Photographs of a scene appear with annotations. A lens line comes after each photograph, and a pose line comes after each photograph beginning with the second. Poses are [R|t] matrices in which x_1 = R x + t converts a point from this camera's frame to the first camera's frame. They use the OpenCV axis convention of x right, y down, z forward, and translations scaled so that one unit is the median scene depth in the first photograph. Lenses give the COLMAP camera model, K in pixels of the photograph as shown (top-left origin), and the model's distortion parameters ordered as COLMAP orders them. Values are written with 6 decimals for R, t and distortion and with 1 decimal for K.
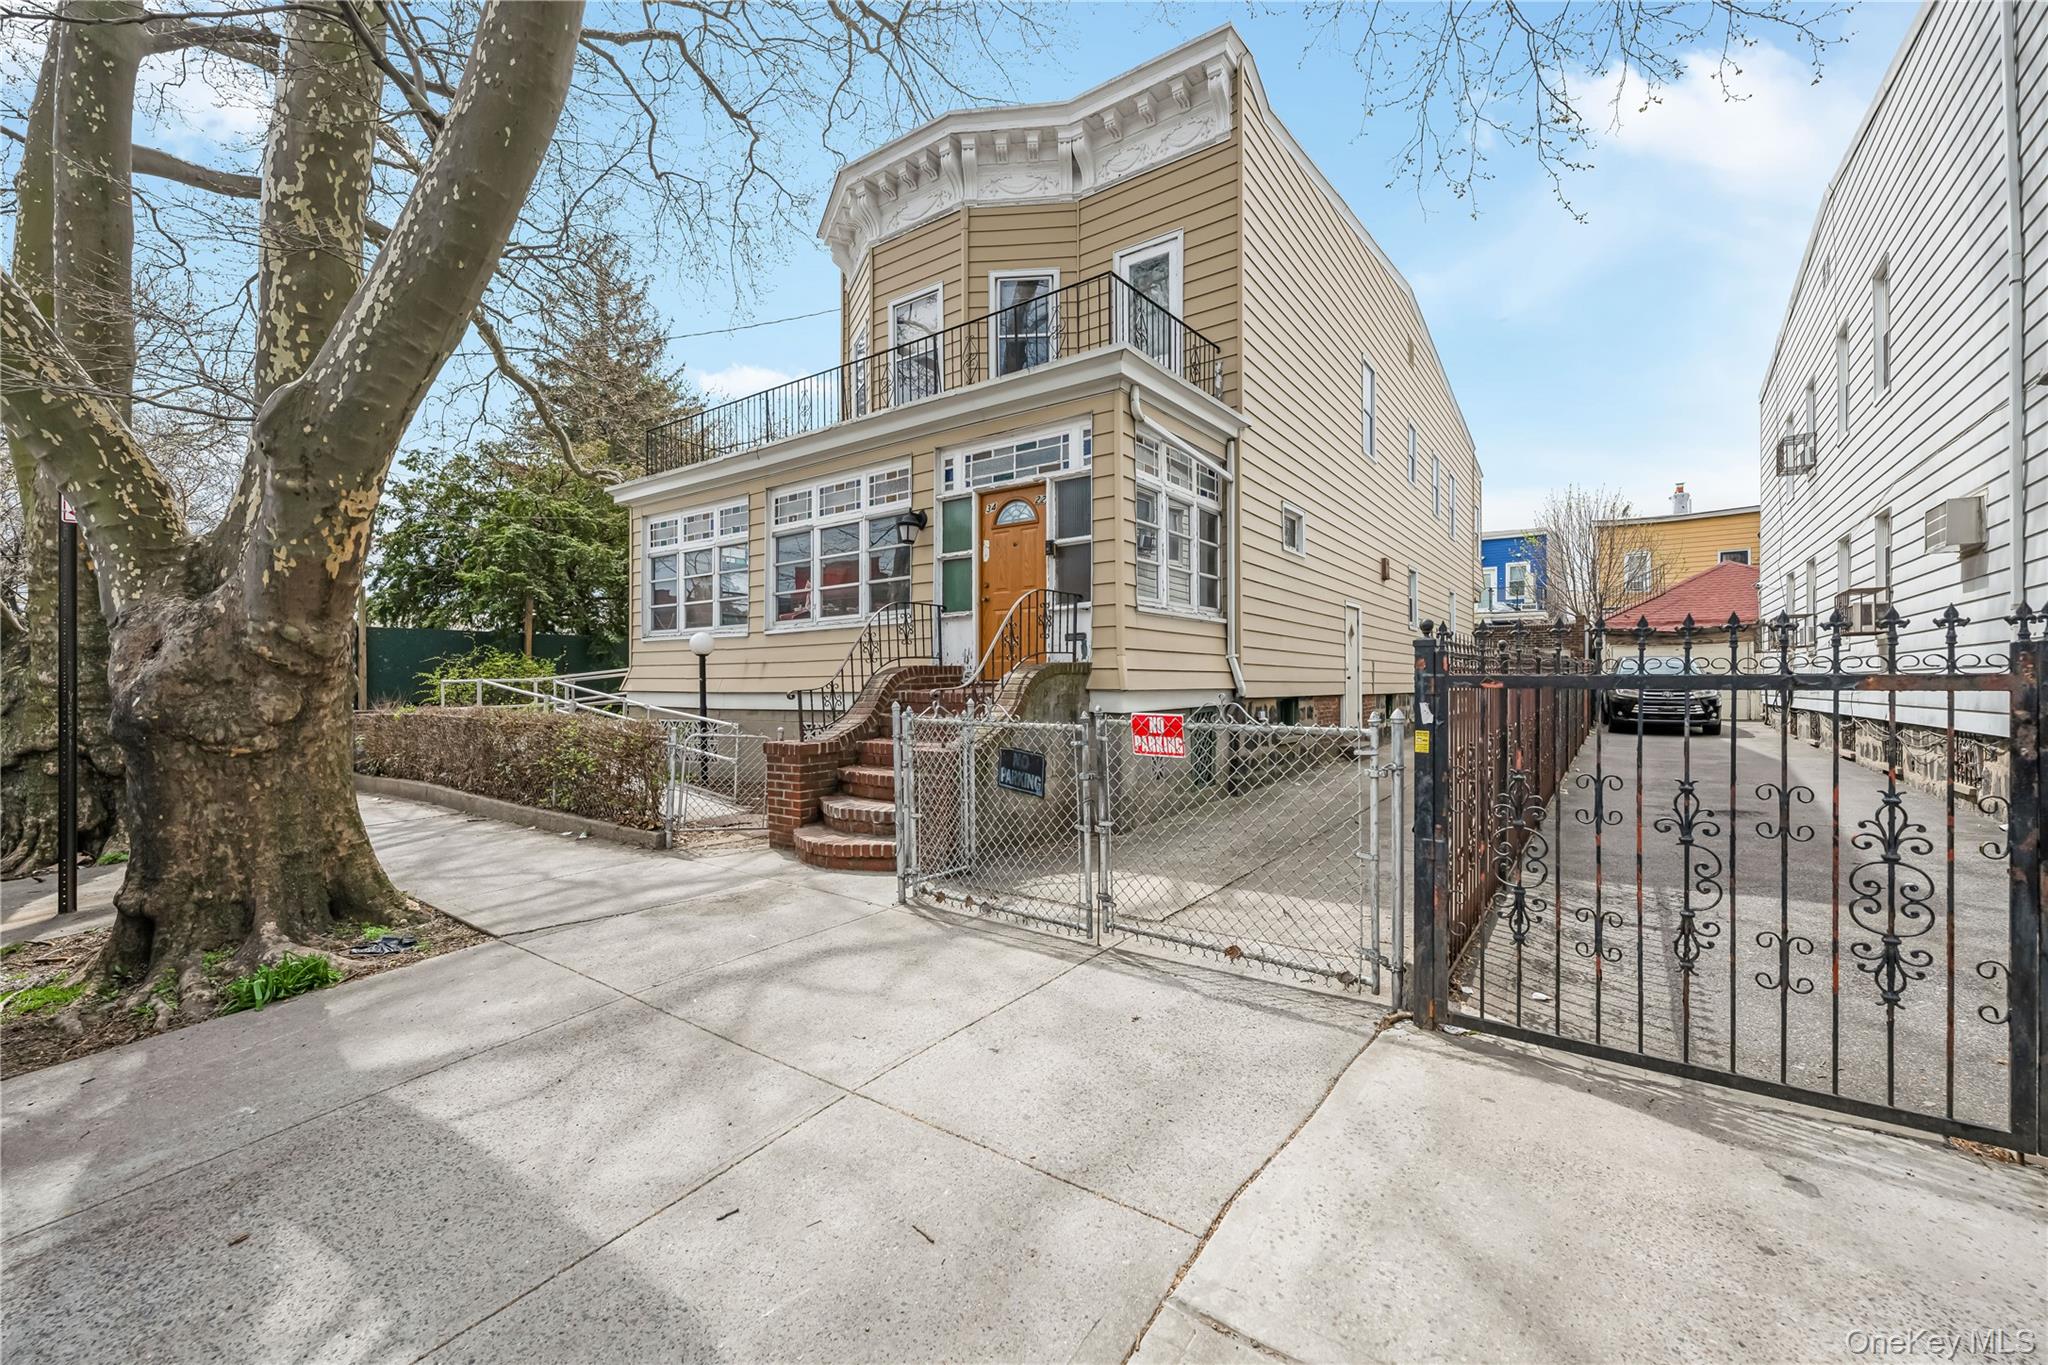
lens RADIAL K [[825.5, 0, 1020.3], [0, 825.5, 690.3], [0, 0, 1]] dist [0.002200, 0.000054]
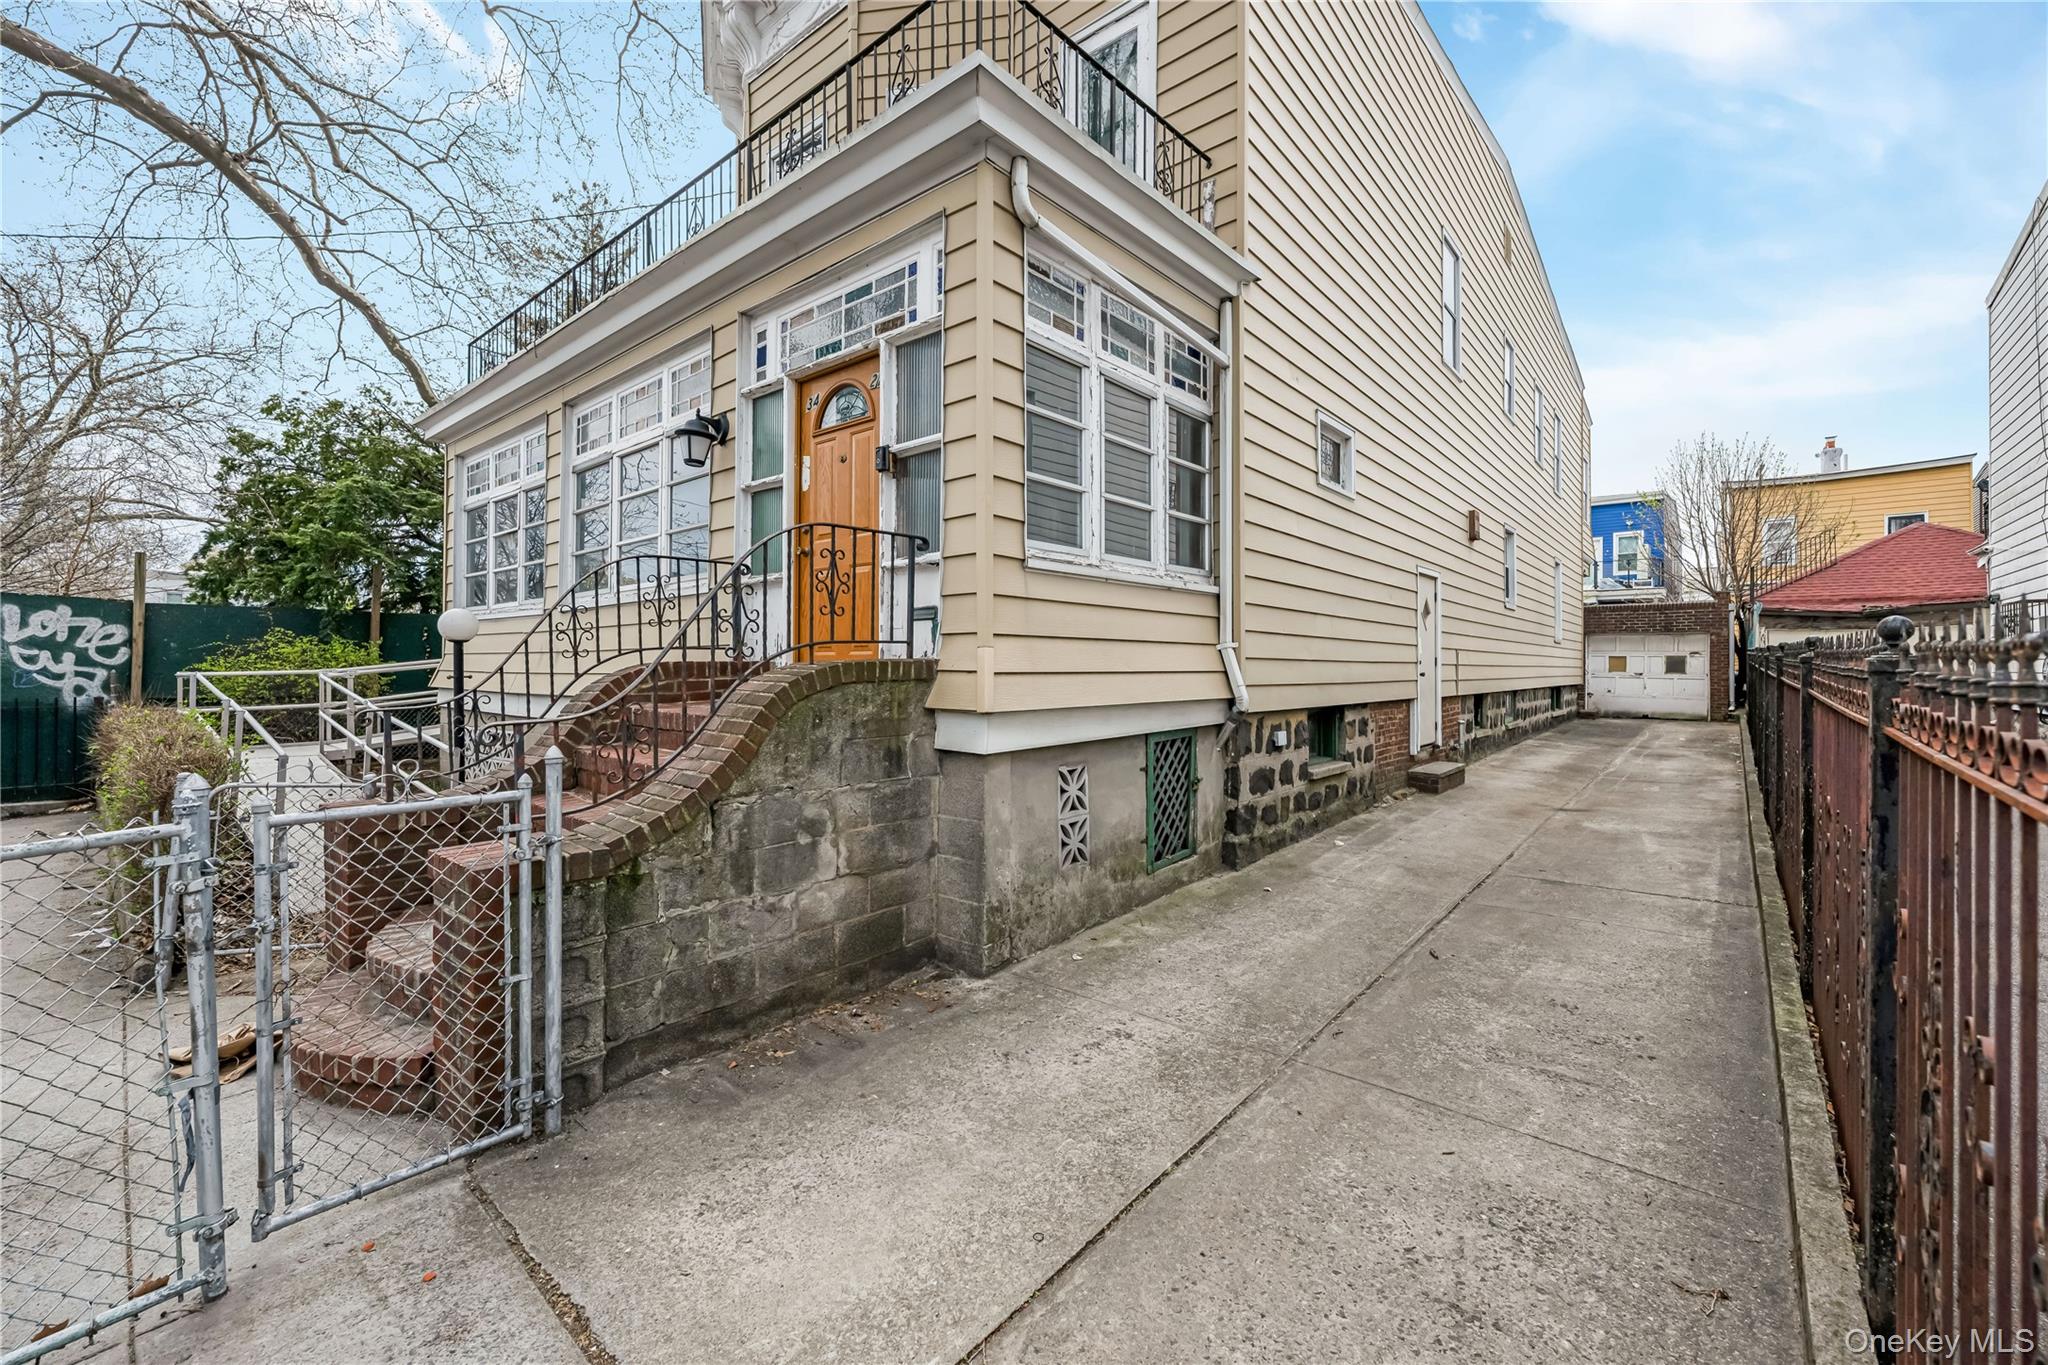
lens RADIAL K [[825.5, 0, 1034.6], [0, 825.5, 664.3], [0, 0, 1]] dist [0.002200, 0.000054]
pose [[0.997862, 0.004490, -0.065196, 0.152242], [-0.005140, 0.999939, -0.009805, -0.020800], [0.065148, 0.010119, 0.997824, 0.368398]]
